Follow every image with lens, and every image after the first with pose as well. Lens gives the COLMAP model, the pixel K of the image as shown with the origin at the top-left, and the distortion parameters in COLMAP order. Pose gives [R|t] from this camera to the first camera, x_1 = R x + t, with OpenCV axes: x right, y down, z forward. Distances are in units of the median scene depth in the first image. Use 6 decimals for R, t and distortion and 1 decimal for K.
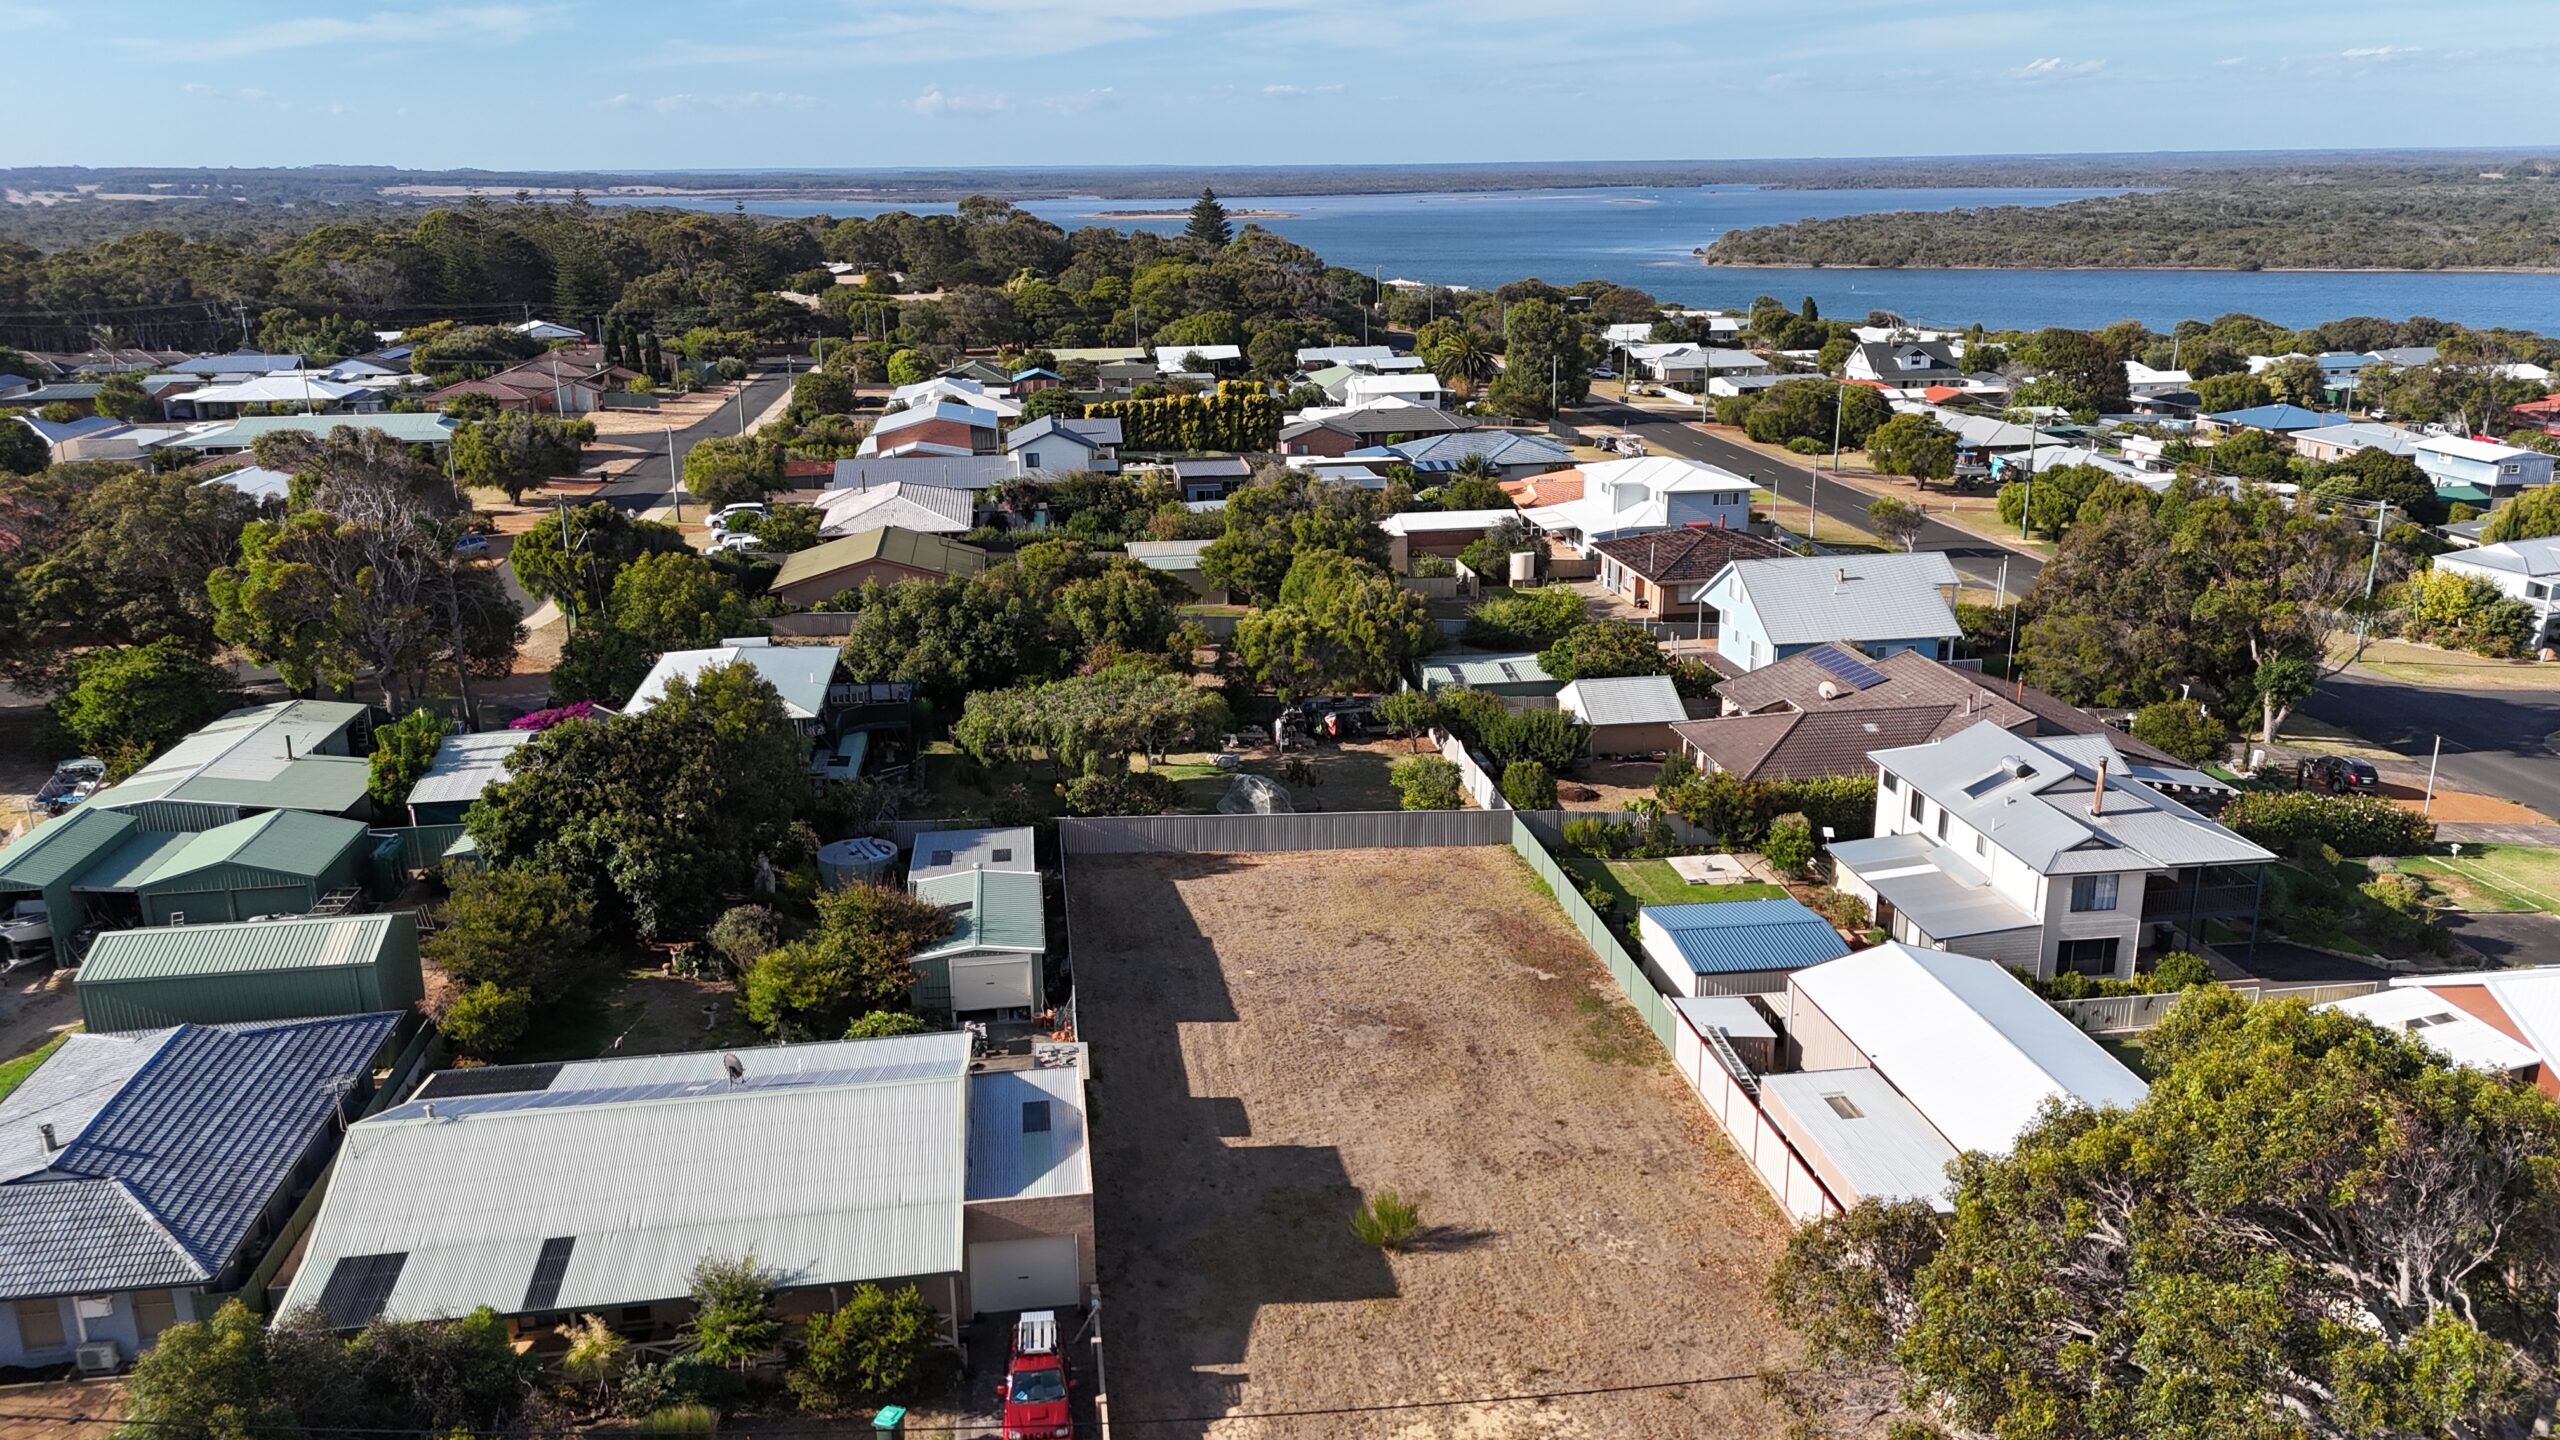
lens RADIAL K [[1865.8, 0, 1280.0], [0, 1865.8, 720.0], [0, 0, 1]] dist [0.088816, -0.109960]
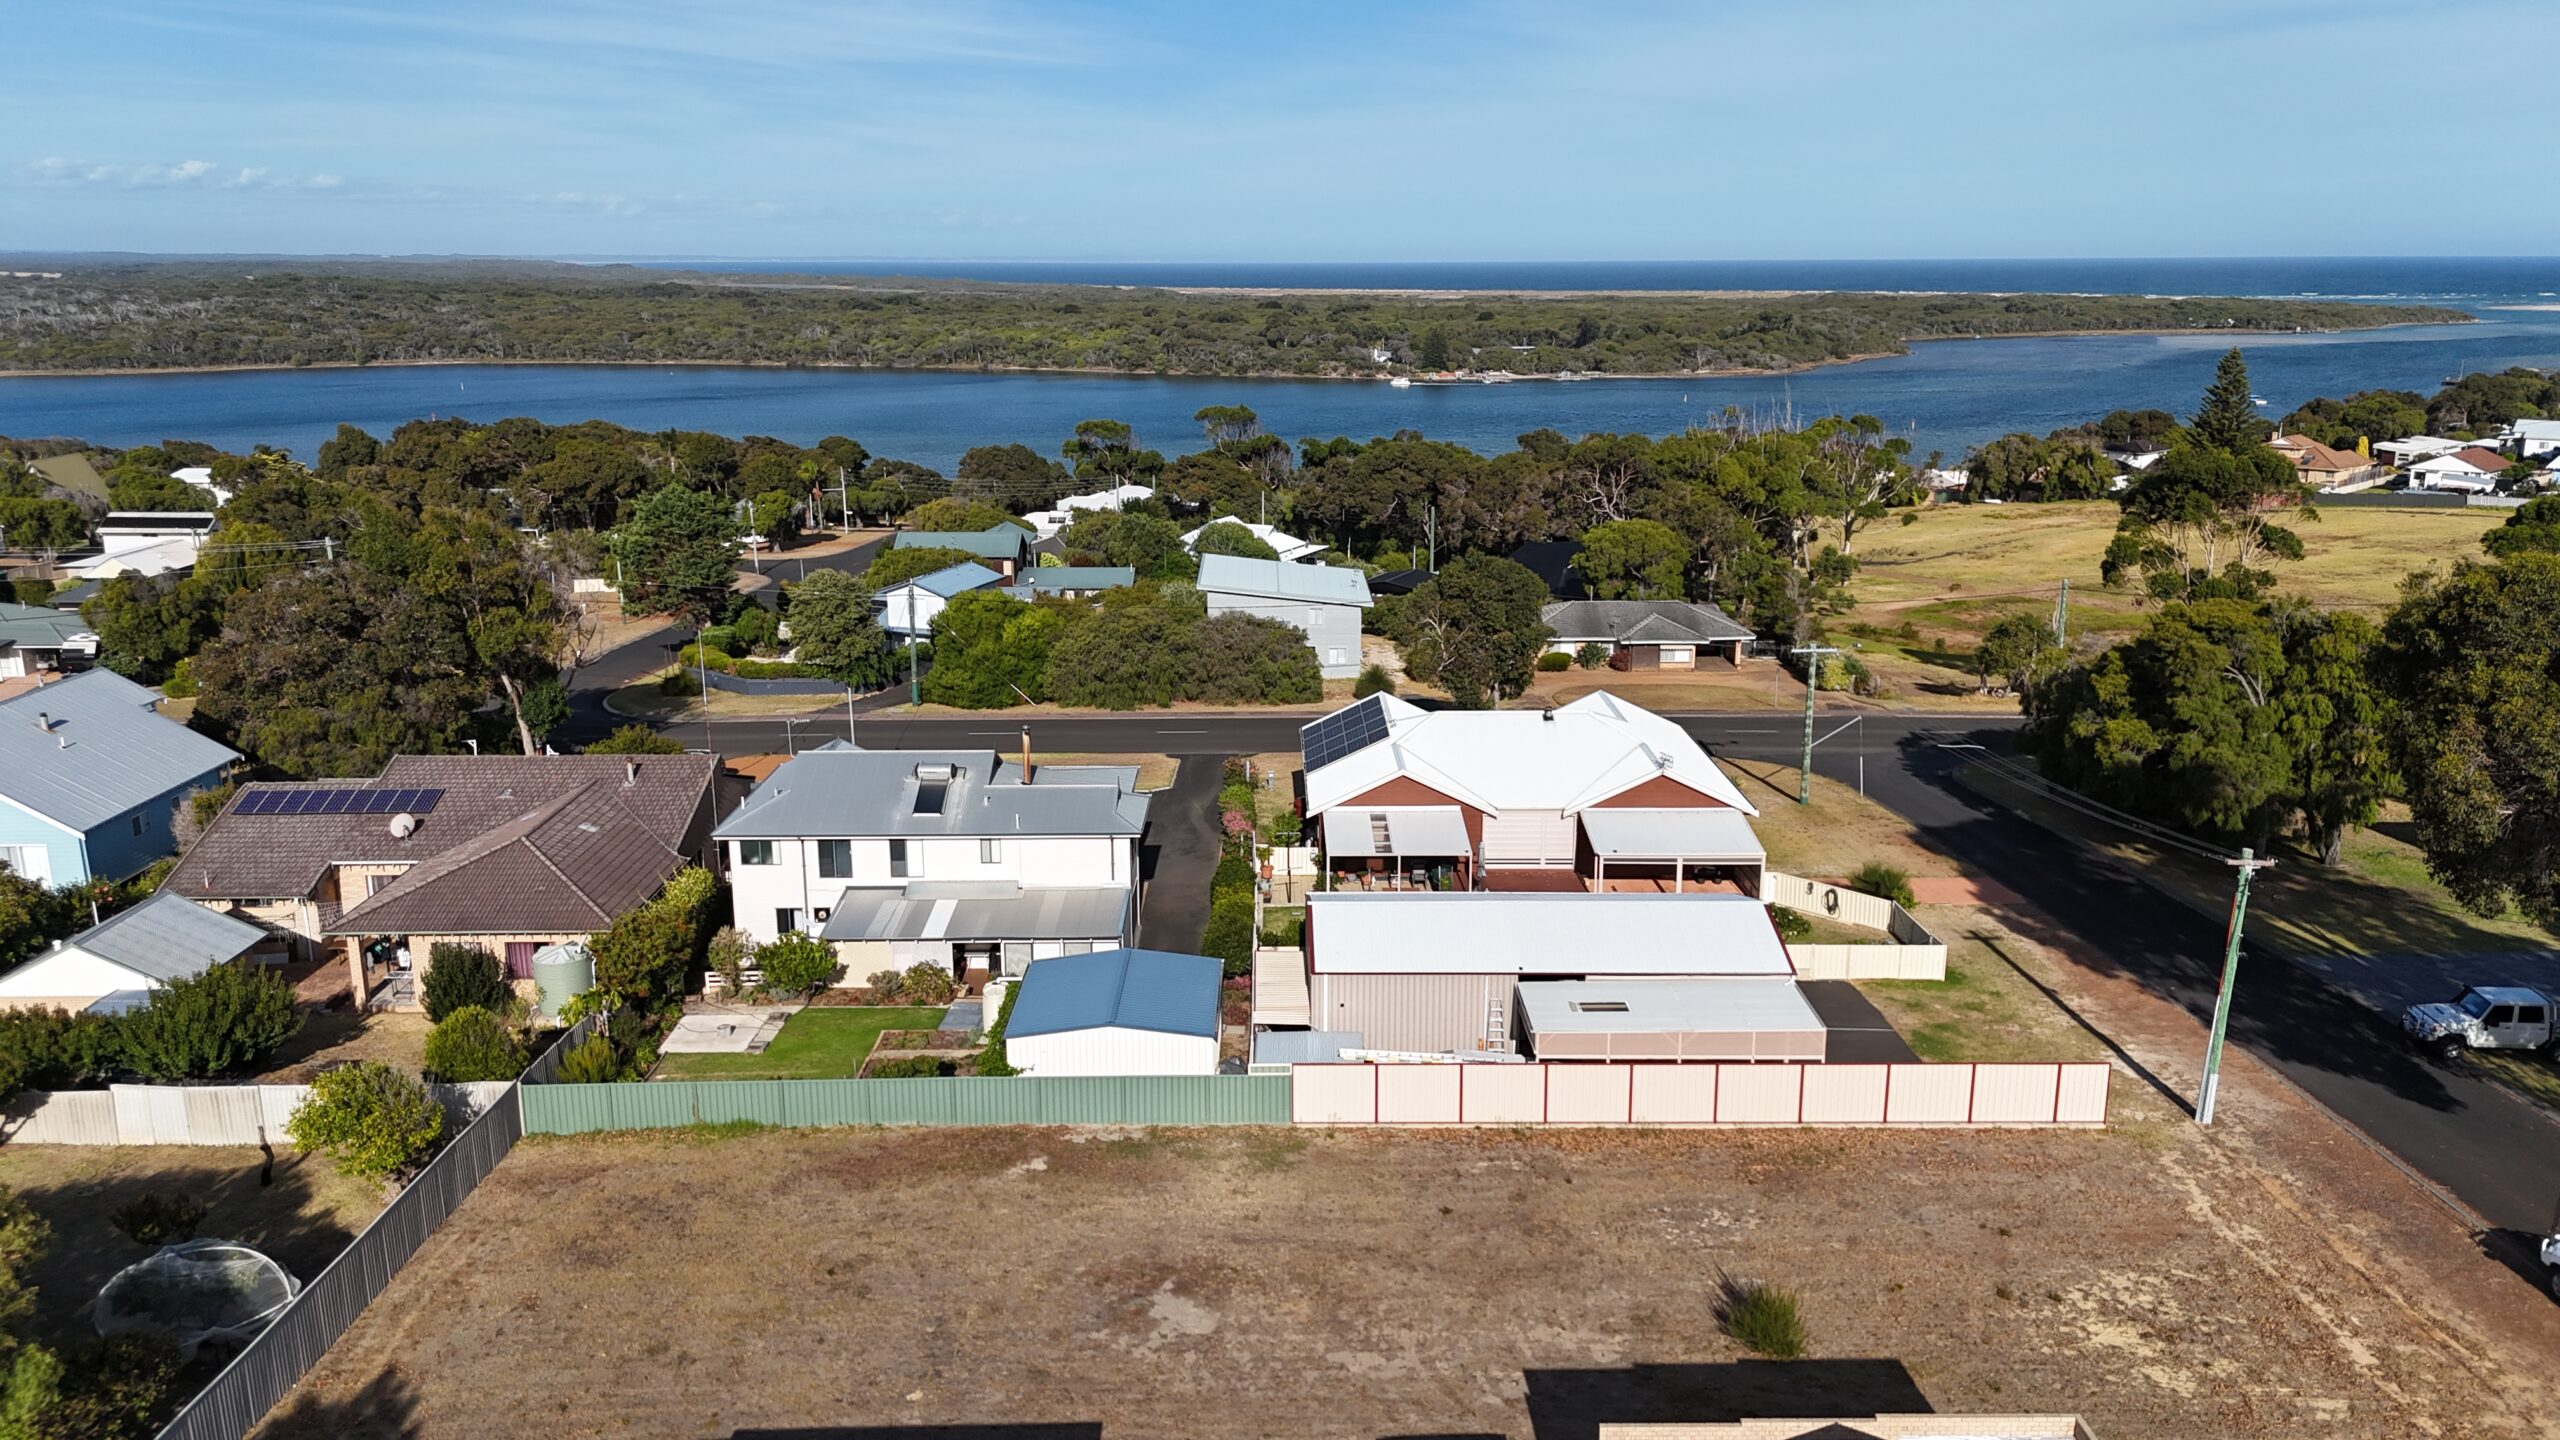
lens RADIAL K [[1875.9, 0, 1280.0], [0, 1875.9, 720.0], [0, 0, 1]] dist [0.089403, -0.102557]
pose [[0.123948, -0.223749, 0.966733, -0.339339], [0.277995, 0.943062, 0.182628, -0.086982], [-0.952552, 0.246110, 0.179092, 0.493666]]
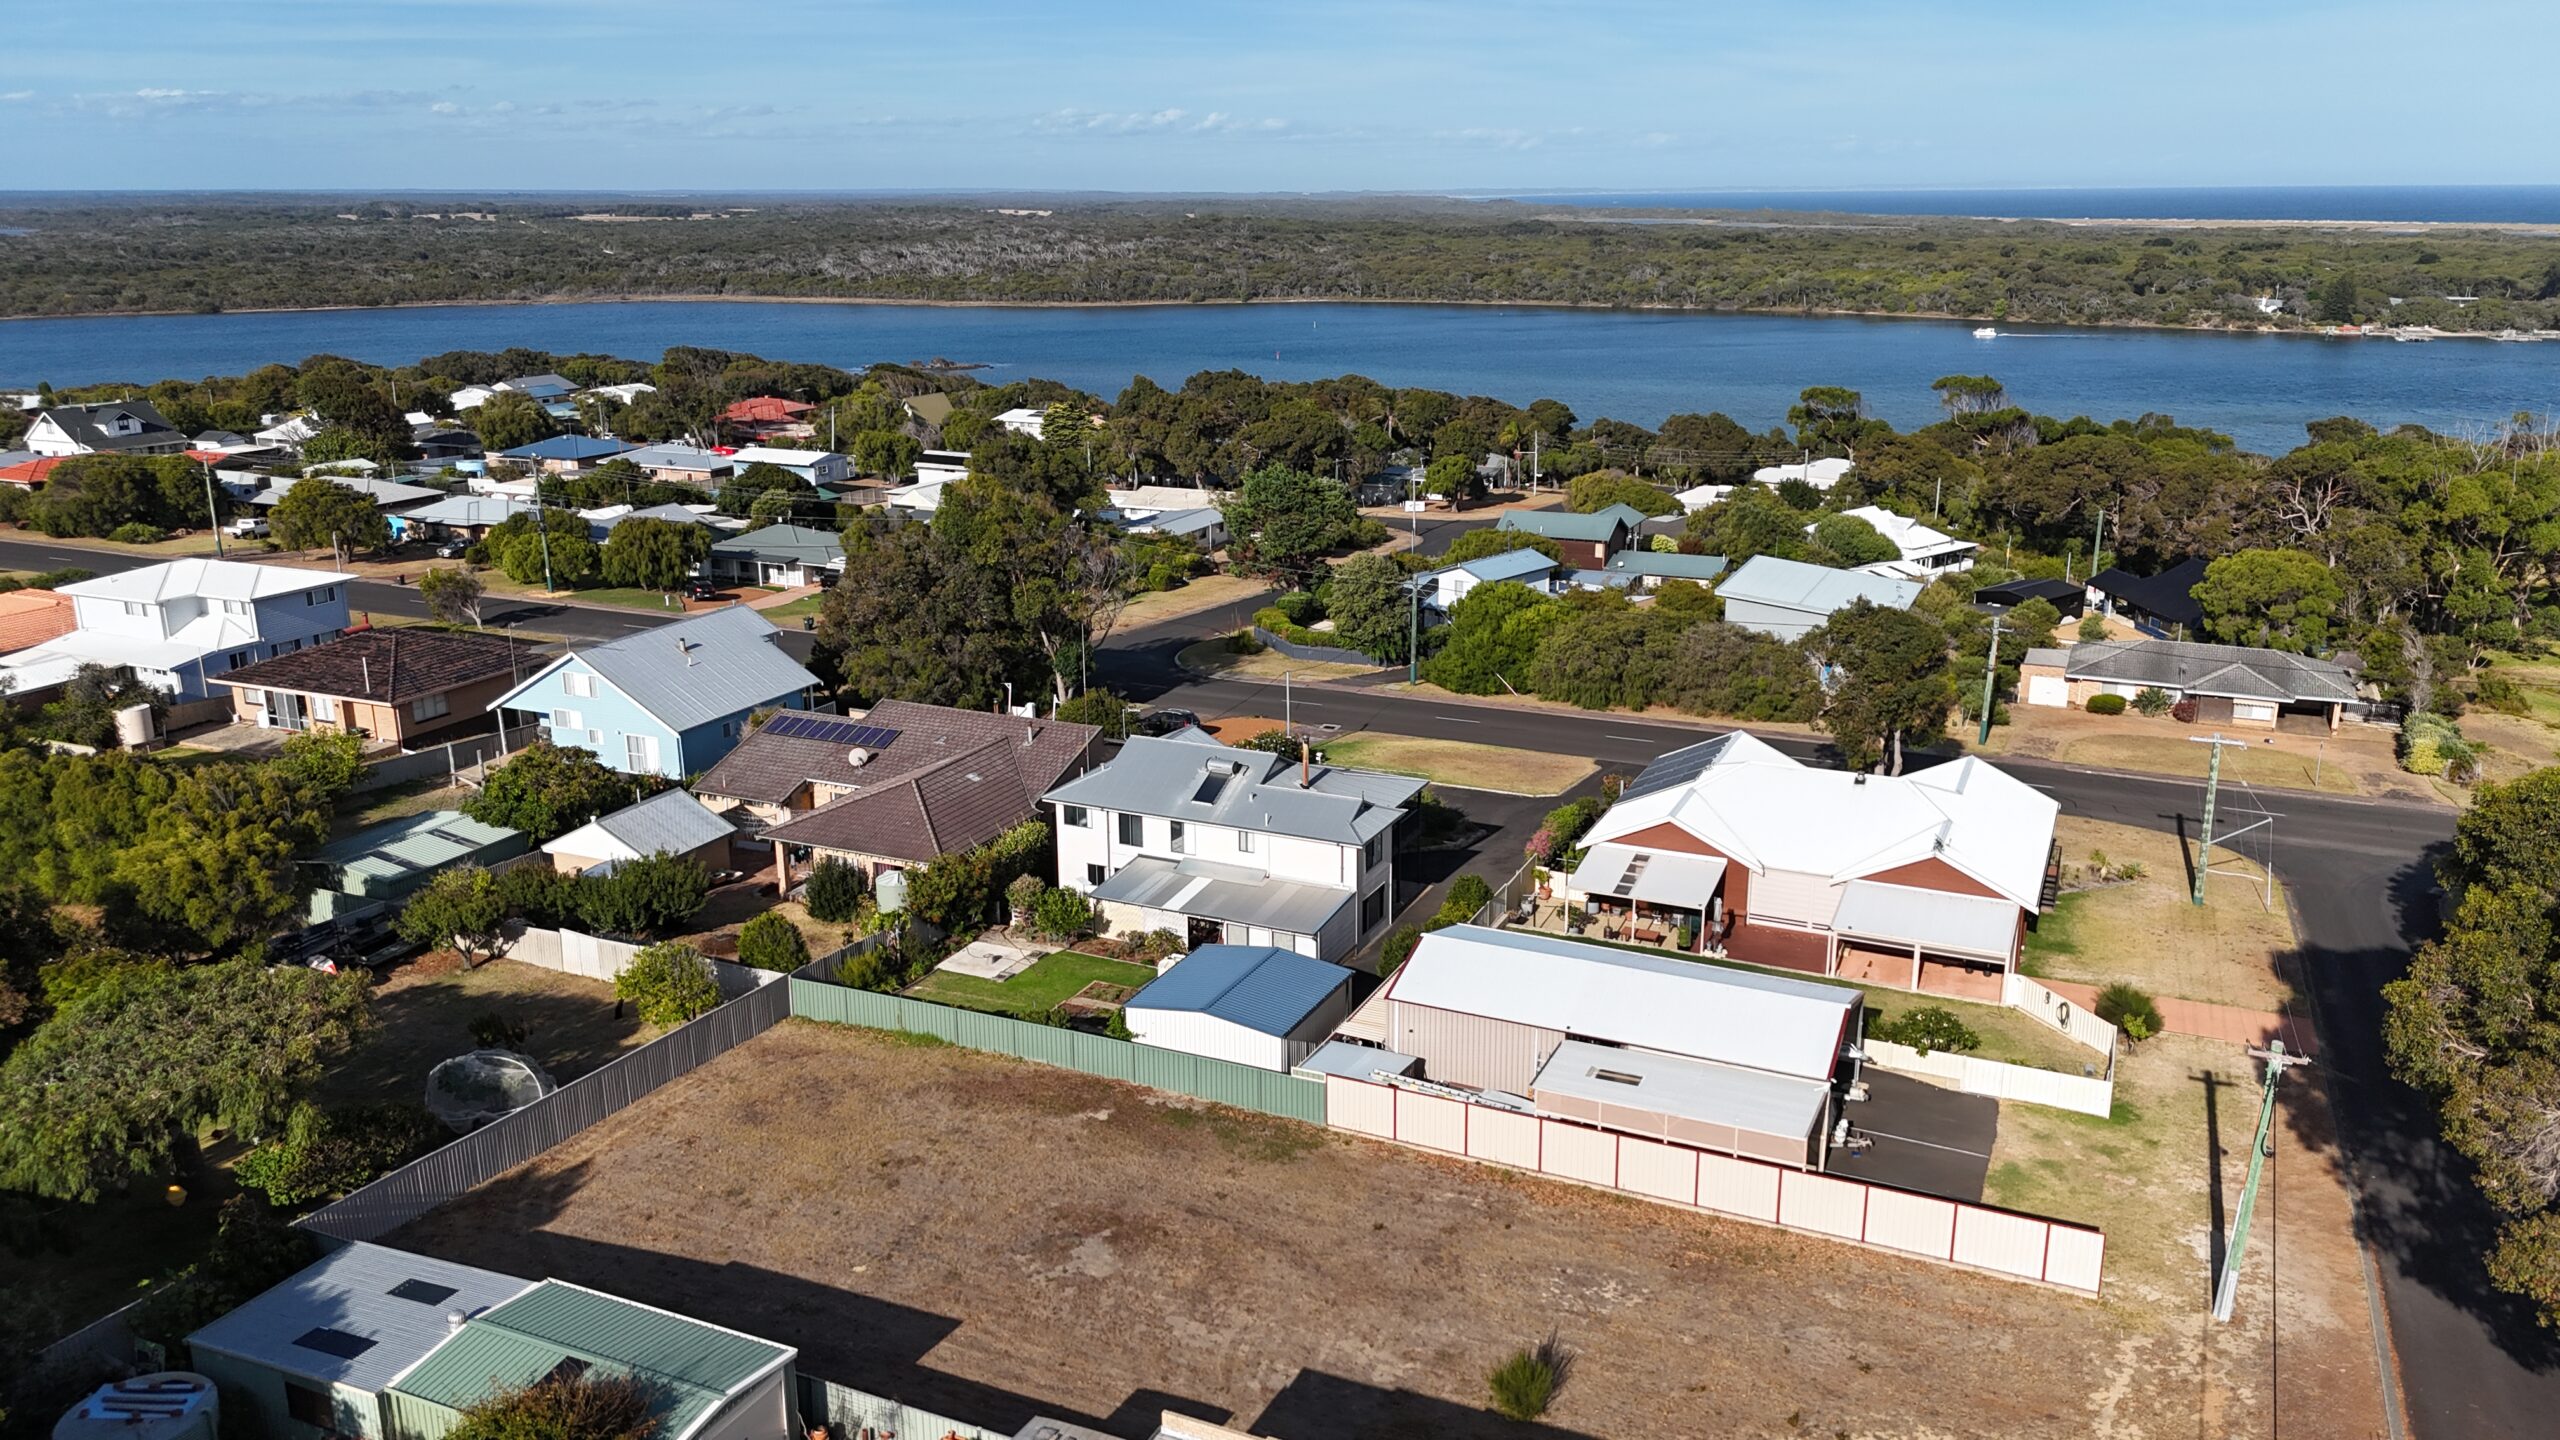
lens RADIAL K [[1865.8, 0, 1280.0], [0, 1865.8, 720.0], [0, 0, 1]] dist [0.088816, -0.109960]
pose [[0.535091, -0.218384, 0.816080, -0.325197], [0.234778, 0.966397, 0.104669, -0.075599], [-0.811516, 0.135590, 0.568382, 0.273592]]
